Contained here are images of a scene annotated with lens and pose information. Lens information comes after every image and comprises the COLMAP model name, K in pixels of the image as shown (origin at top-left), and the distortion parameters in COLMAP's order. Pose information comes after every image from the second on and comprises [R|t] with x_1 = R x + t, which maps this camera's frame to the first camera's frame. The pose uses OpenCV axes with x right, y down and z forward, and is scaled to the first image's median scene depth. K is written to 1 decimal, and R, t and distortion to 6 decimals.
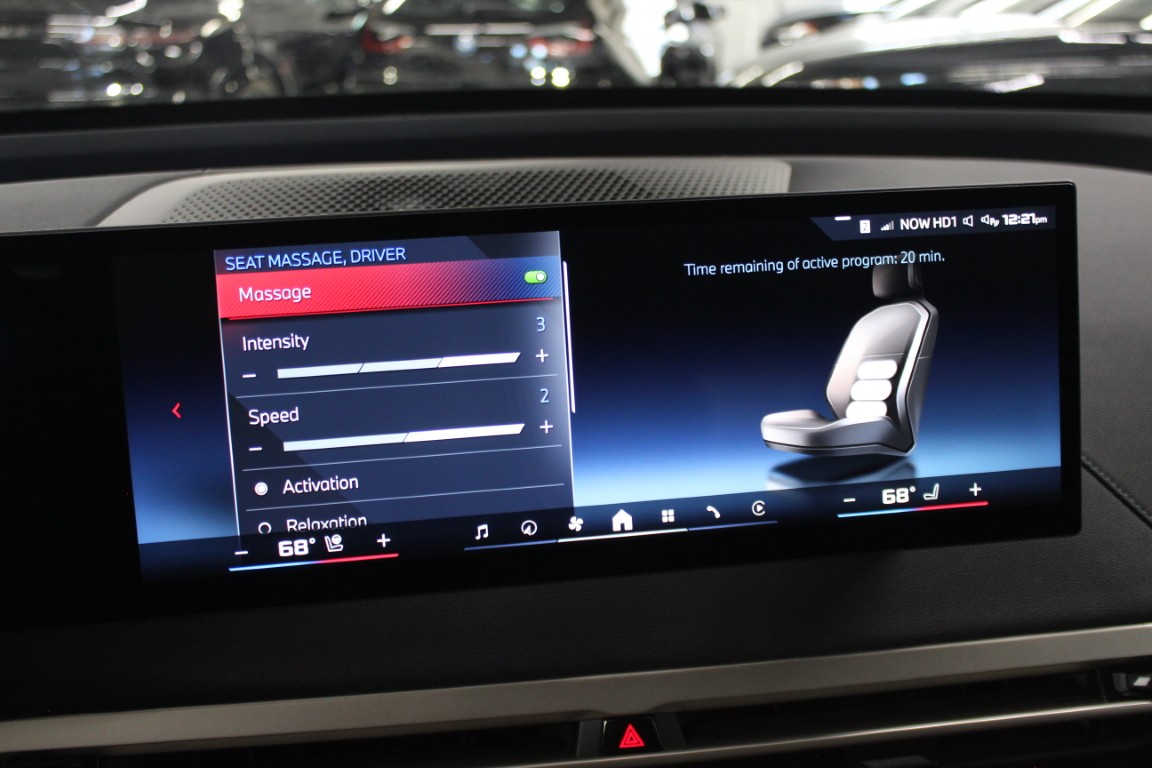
lens RADIAL K [[1205.4, 0, 583.3], [0, 1205.4, 386.8], [0, 0, 1]] dist [-0.126978, 0.138564]
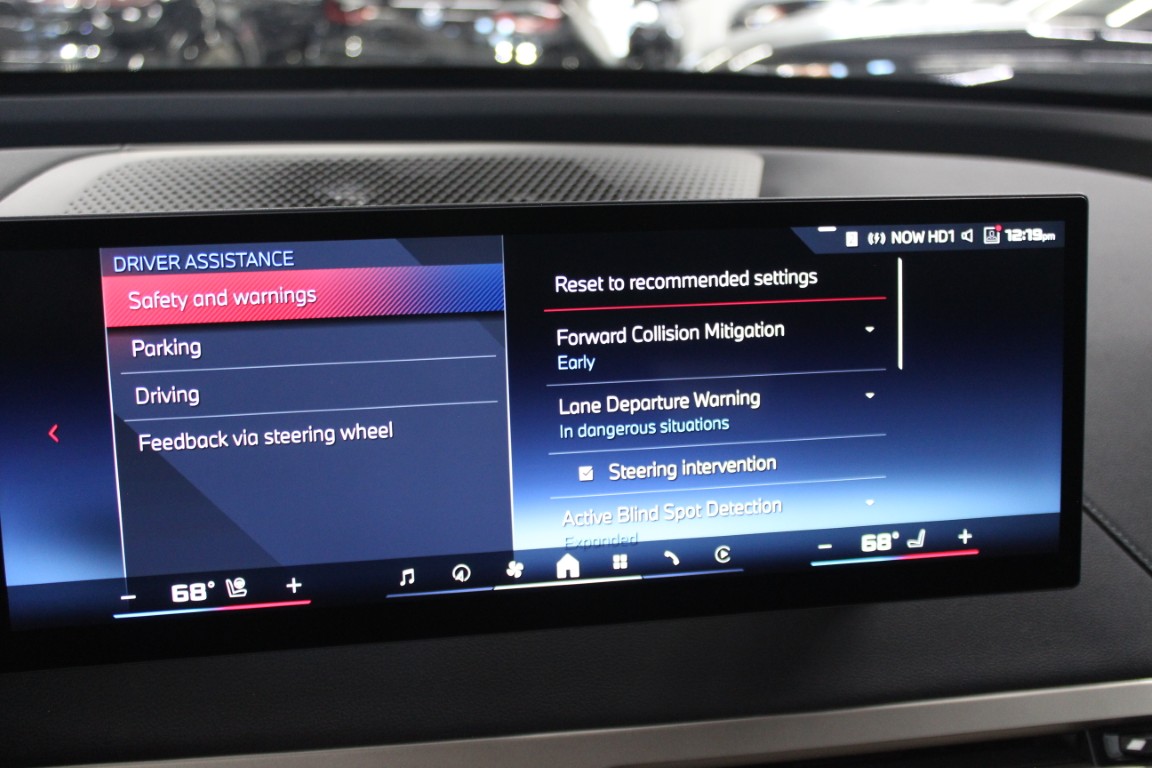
lens RADIAL K [[1205.4, 0, 583.3], [0, 1205.4, 386.8], [0, 0, 1]] dist [-0.126978, 0.138564]
pose [[0.999092, 0.024635, 0.034764, 0.009501], [-0.025237, 0.999537, 0.016991, -0.034004], [-0.034329, -0.017852, 0.999251, 0.119689]]
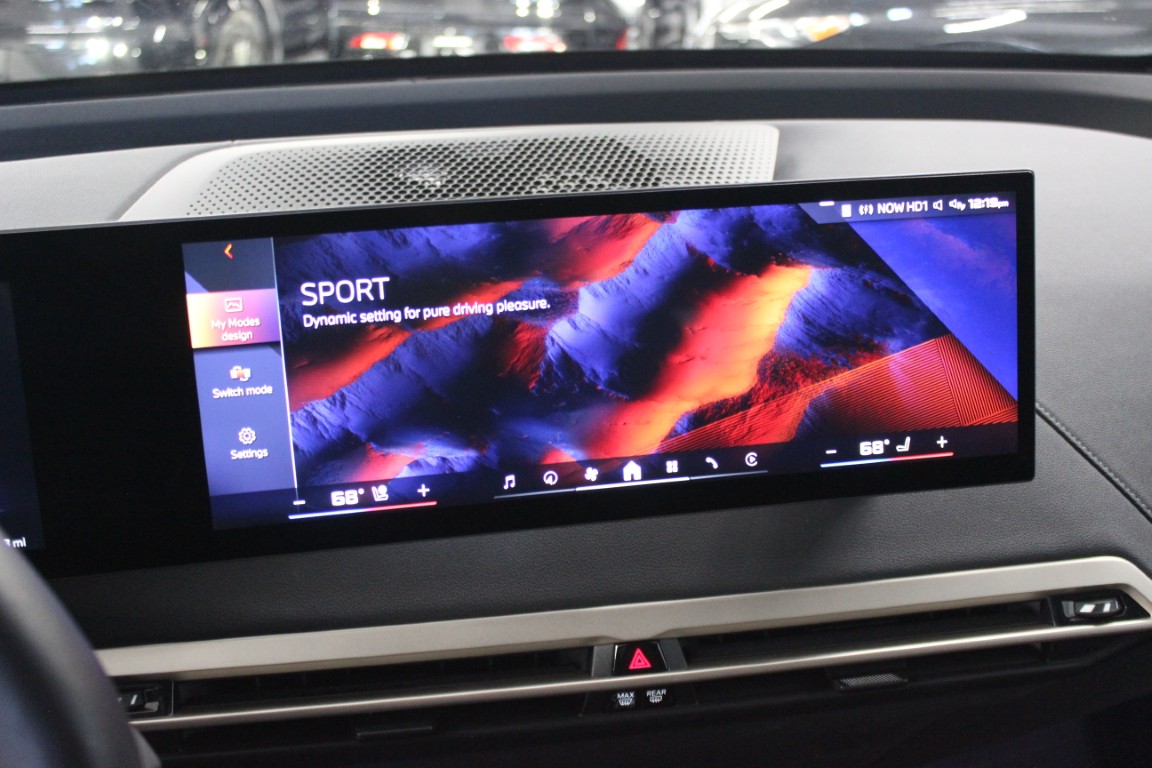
lens RADIAL K [[1209.9, 0, 584.4], [0, 1209.9, 386.4], [0, 0, 1]] dist [-0.139881, 0.172623]
pose [[0.999900, -0.004534, 0.013392, -0.026776], [0.003748, 0.998303, 0.058113, -0.034240], [-0.013633, -0.058057, 0.998220, -0.131866]]
